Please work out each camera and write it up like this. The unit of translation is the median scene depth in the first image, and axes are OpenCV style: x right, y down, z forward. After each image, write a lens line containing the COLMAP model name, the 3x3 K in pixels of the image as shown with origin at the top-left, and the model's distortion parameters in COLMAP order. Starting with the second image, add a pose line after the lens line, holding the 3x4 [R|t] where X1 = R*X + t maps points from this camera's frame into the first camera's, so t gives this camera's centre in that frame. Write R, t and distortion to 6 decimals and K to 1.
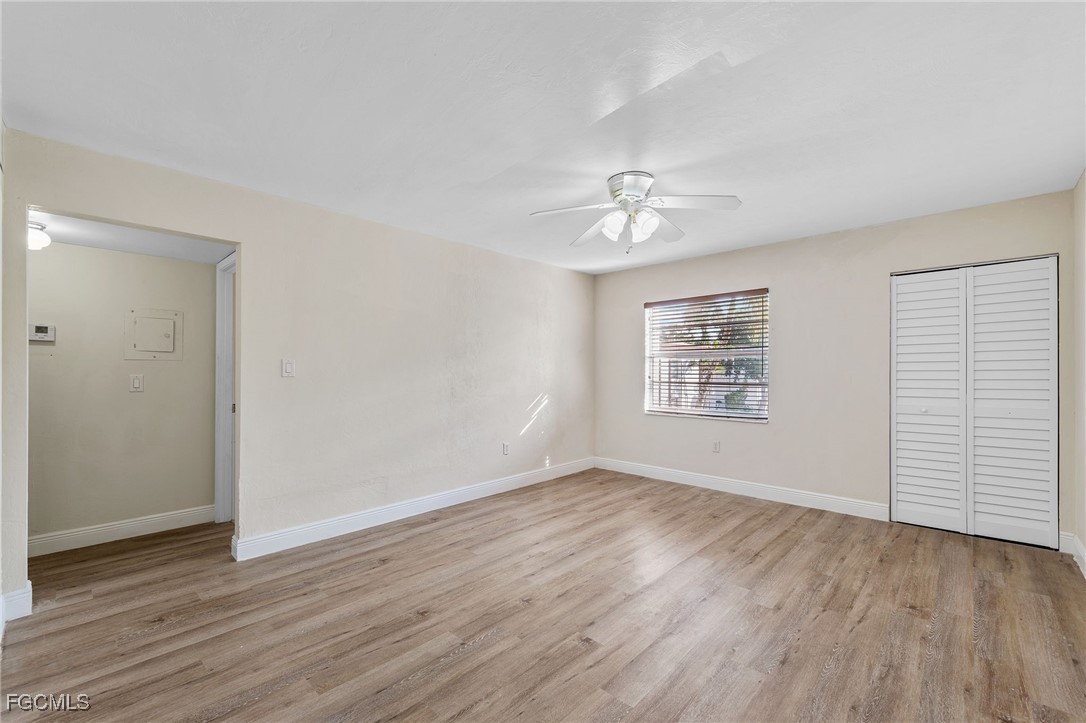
lens RADIAL K [[458.0, 0, 542.9], [0, 458.0, 366.8], [0, 0, 1]] dist [0.001374, -0.000128]
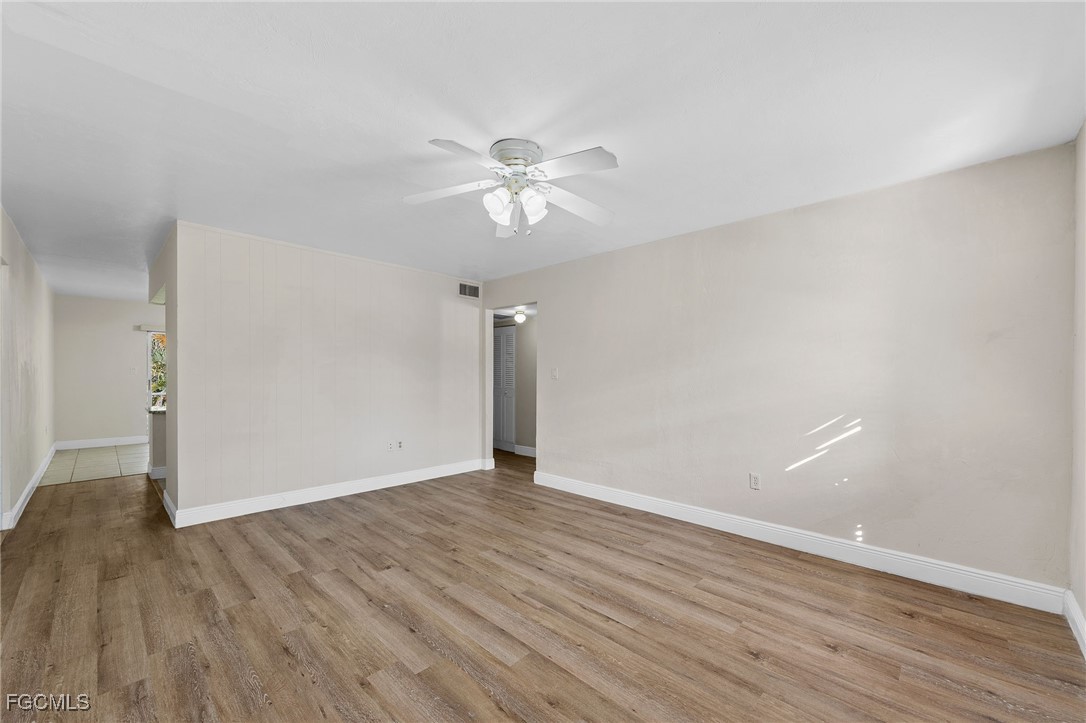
lens RADIAL K [[432.2, 0, 538.7], [0, 432.2, 374.1], [0, 0, 1]] dist [0.001121, 0.000191]
pose [[-0.022318, 0.000648, -0.999751, 0.922935], [0.001418, 0.999999, 0.000616, 0.006707], [0.999750, -0.001404, -0.022319, 0.982847]]
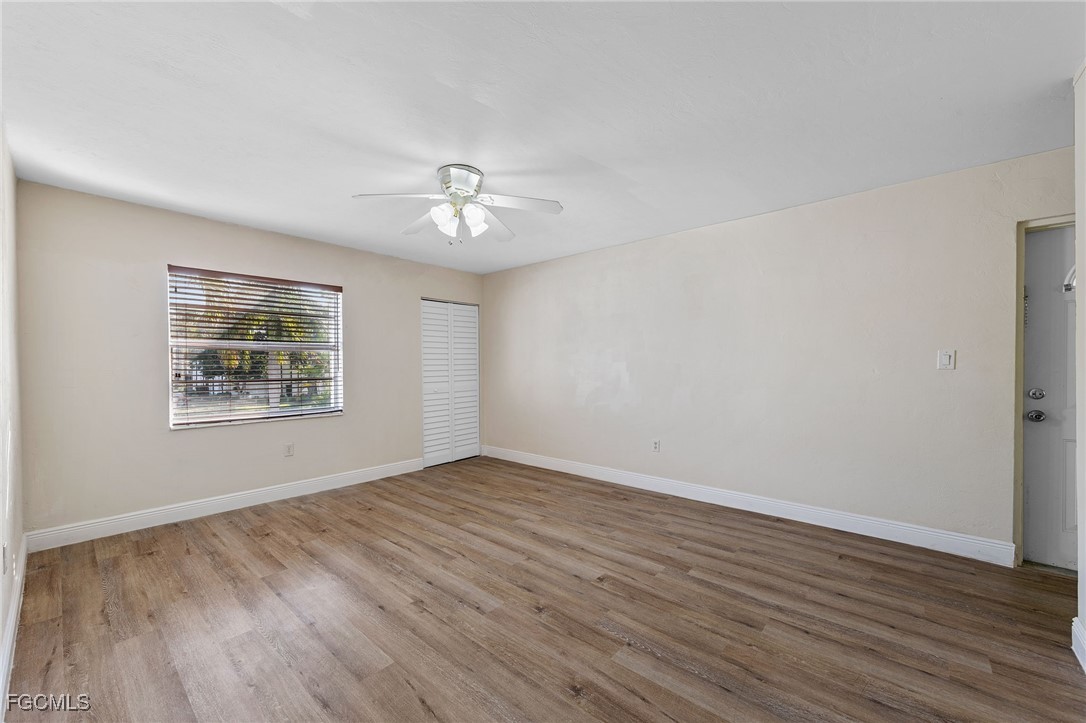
lens RADIAL K [[422.3, 0, 539.4], [0, 422.3, 366.3], [0, 0, 1]] dist [0.001486, 0.000114]
pose [[-0.031054, -0.003816, 0.999510, -0.692274], [-0.003089, 0.999988, 0.003722, 0.008859], [-0.999513, -0.002972, -0.031066, 0.796262]]
